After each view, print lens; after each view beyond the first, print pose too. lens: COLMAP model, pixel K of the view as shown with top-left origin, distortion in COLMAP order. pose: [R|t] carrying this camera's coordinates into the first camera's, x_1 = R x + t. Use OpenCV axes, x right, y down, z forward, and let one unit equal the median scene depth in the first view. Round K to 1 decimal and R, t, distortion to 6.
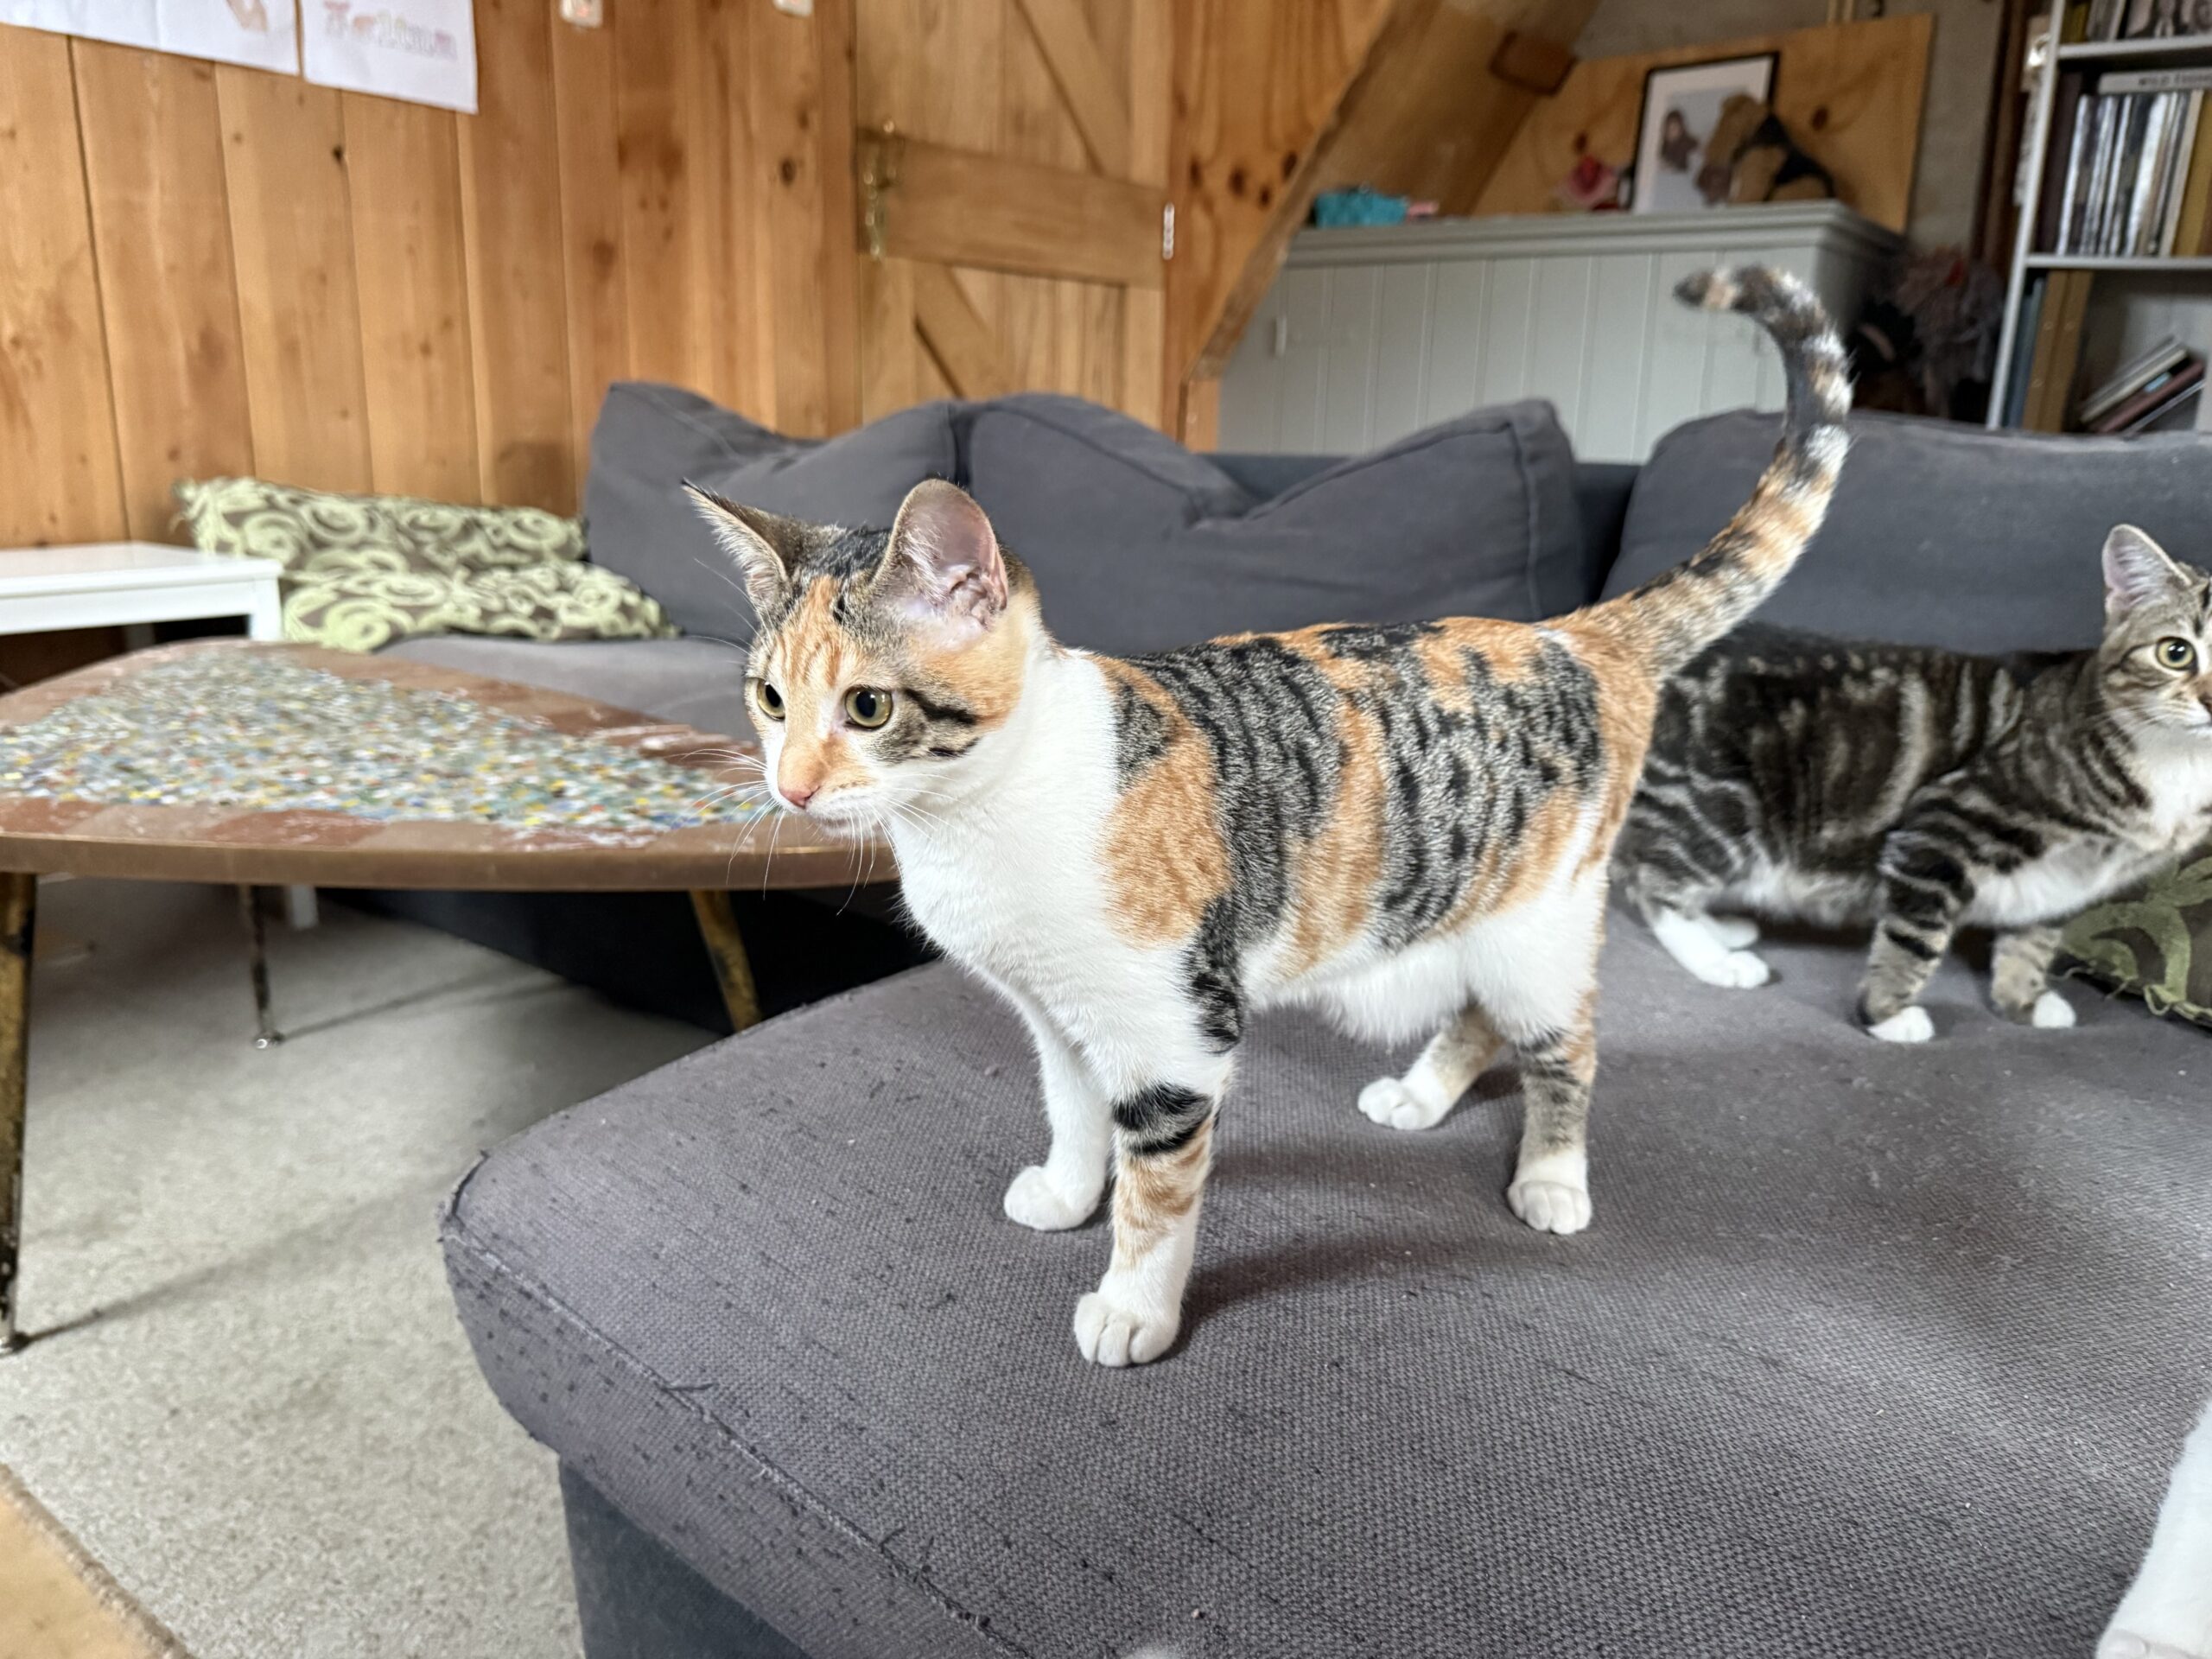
lens RADIAL K [[1604.5, 0, 1110.1], [0, 1604.5, 835.1], [0, 0, 1]] dist [-0.003063, 0.002933]
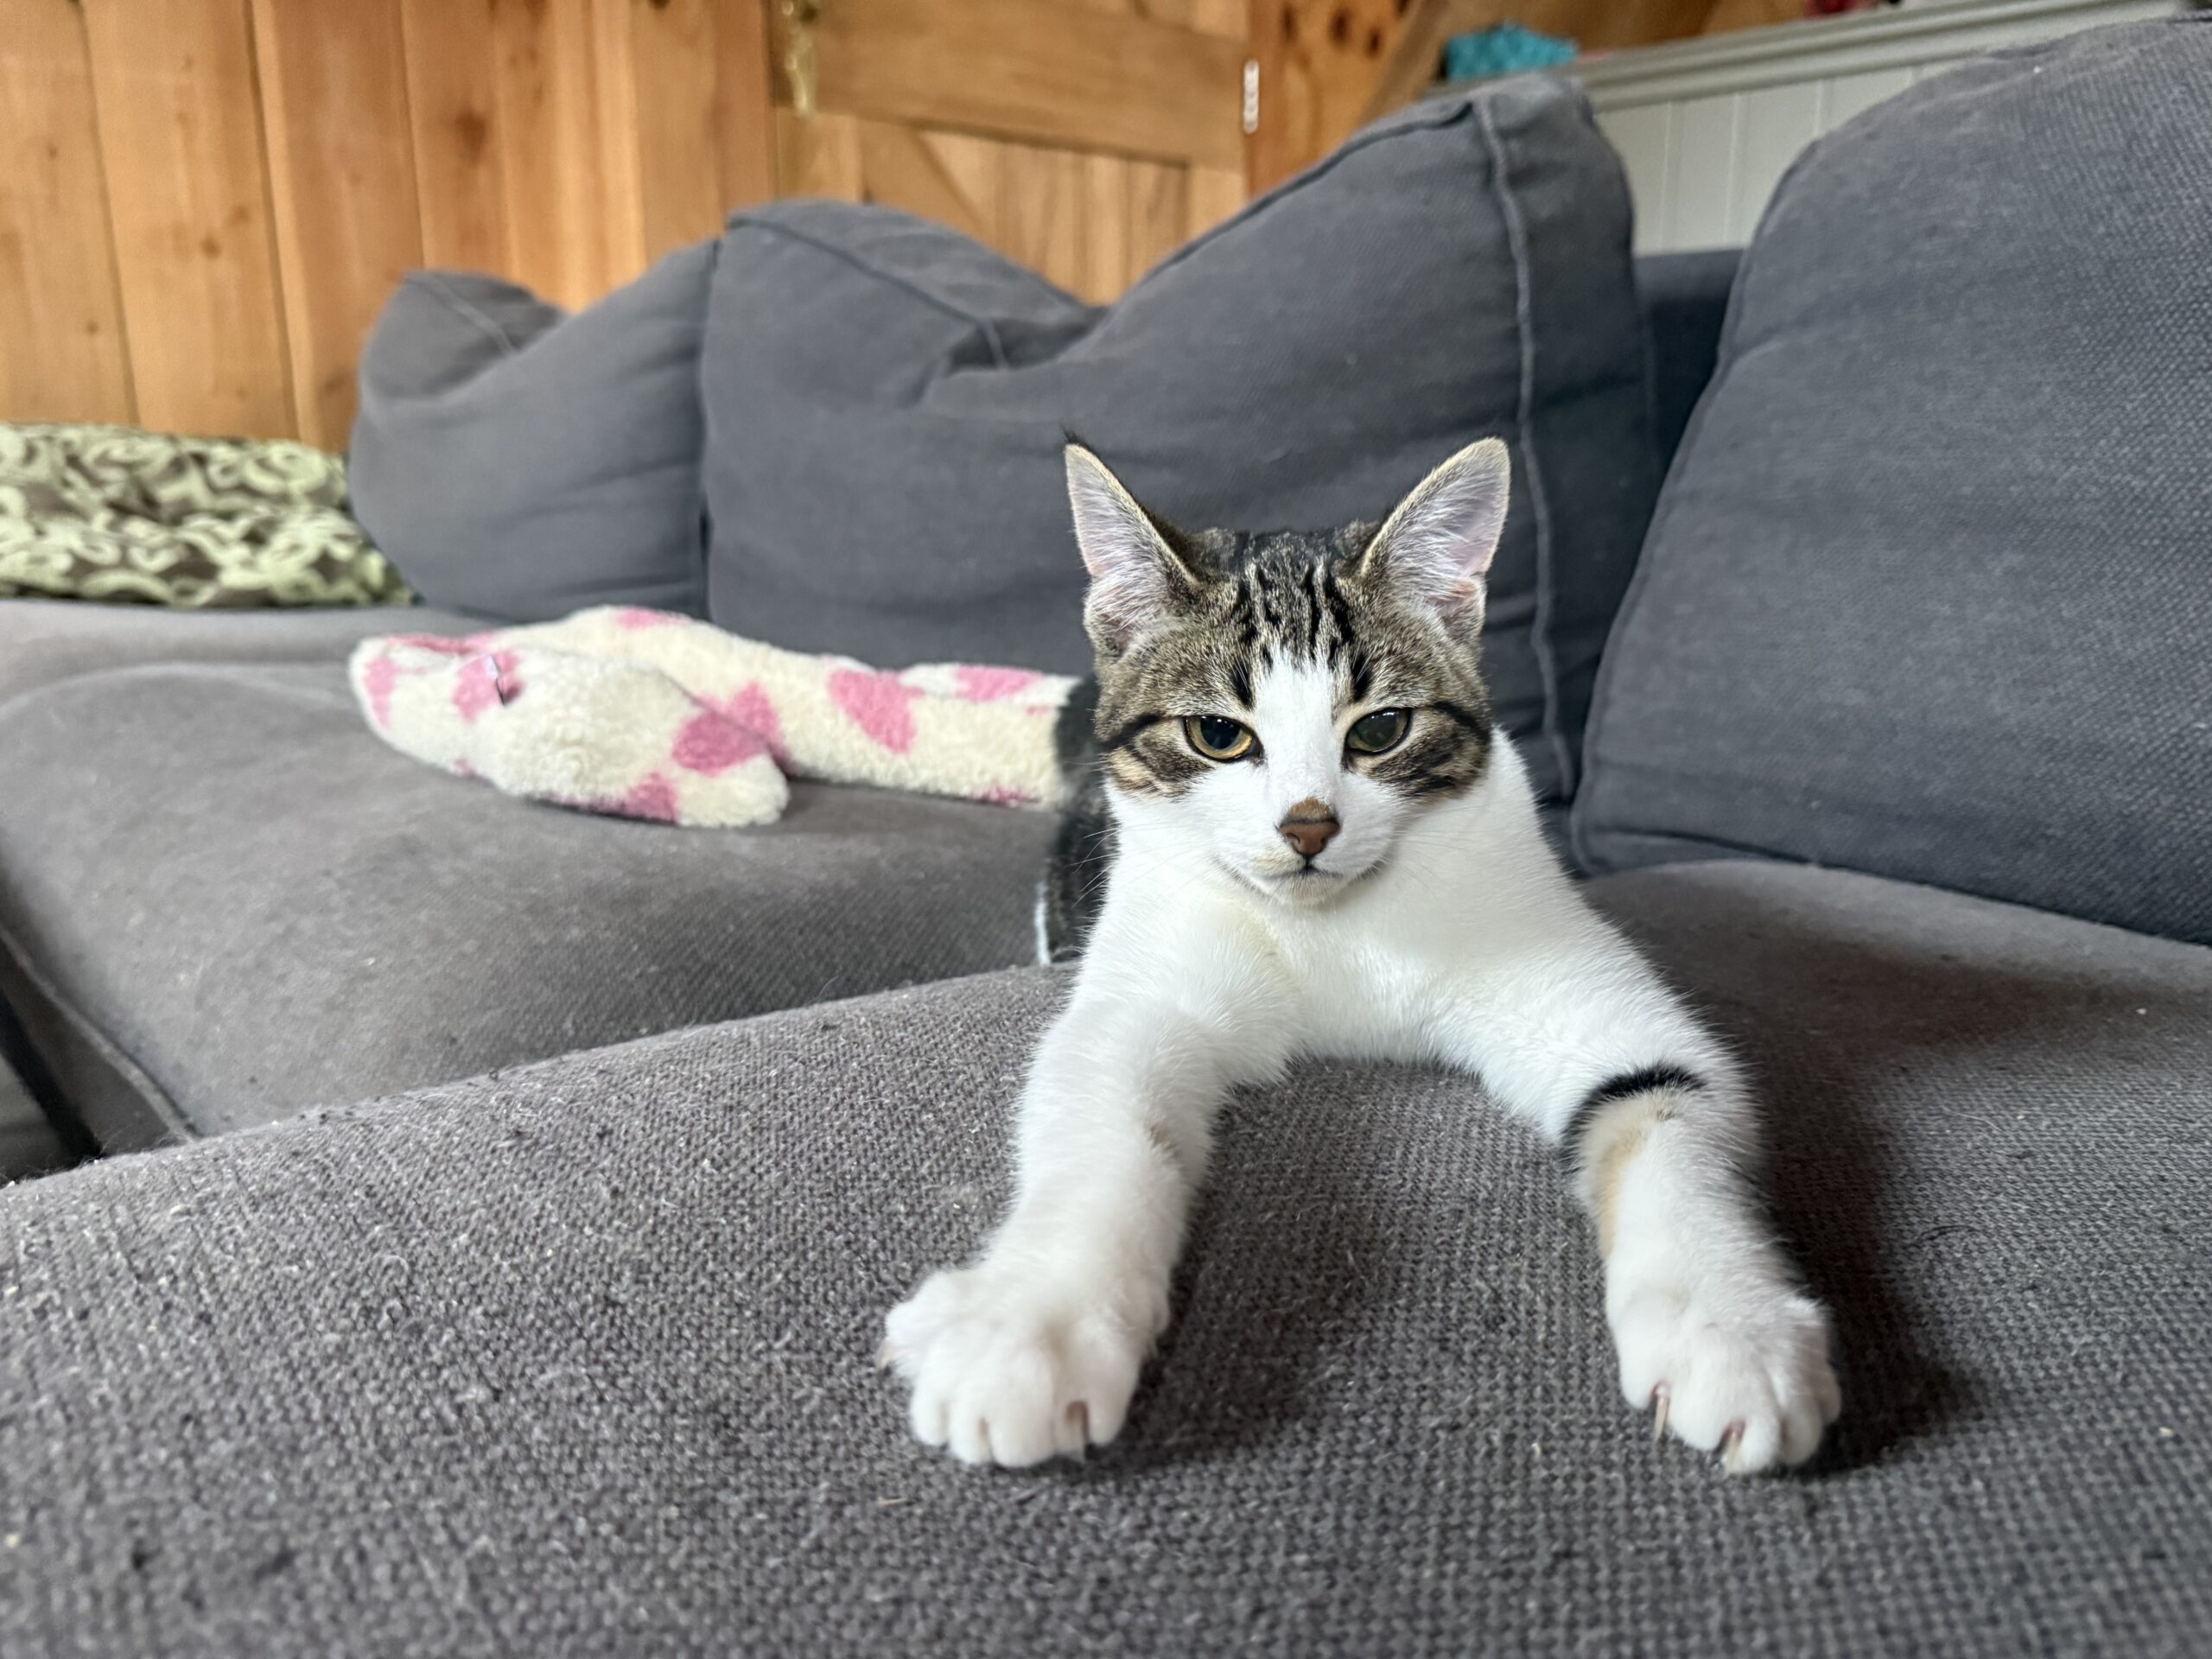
lens RADIAL K [[1604.5, 0, 1110.1], [0, 1604.5, 835.1], [0, 0, 1]] dist [-0.003063, 0.002933]
pose [[0.986354, 0.011709, -0.164221, 0.157791], [-0.012891, 0.999898, -0.006134, -0.020745], [0.164132, 0.008167, 0.986405, 0.352707]]
